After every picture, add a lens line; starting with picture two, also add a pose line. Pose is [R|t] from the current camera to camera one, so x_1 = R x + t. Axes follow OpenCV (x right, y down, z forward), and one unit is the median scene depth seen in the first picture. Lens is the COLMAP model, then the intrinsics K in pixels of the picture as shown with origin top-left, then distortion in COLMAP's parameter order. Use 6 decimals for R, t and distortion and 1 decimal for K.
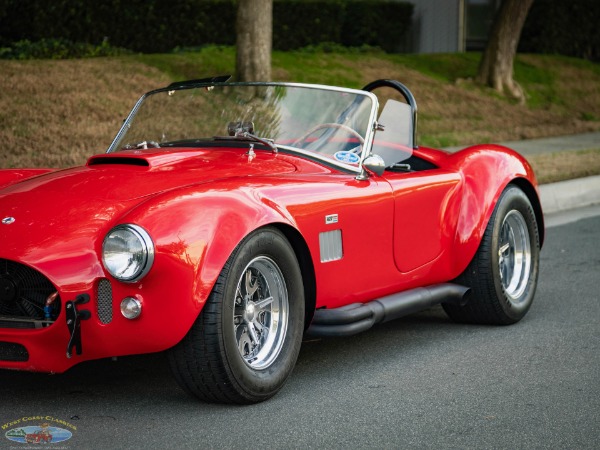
lens RADIAL K [[1967.4, 0, 300.0], [0, 1967.4, 225.0], [0, 0, 1]] dist [0.111057, -0.702110]
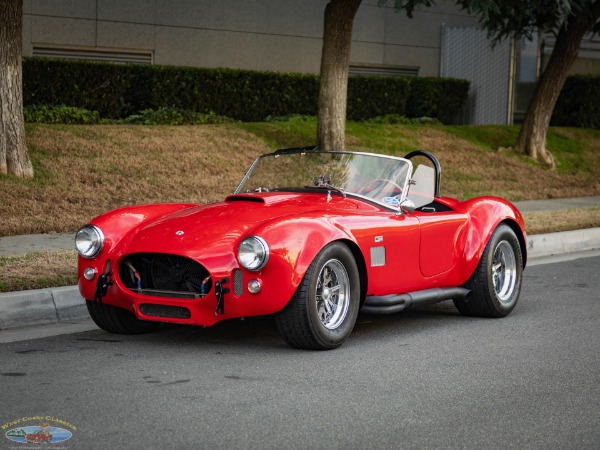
lens RADIAL K [[1885.0, 0, 300.0], [0, 1885.0, 225.0], [0, 0, 1]] dist [0.125982, -0.322423]
pose [[0.998932, 0.025824, -0.038307, 0.004948], [-0.026911, 0.999242, -0.028133, 0.014031], [0.037551, 0.029133, 0.998870, -0.241666]]
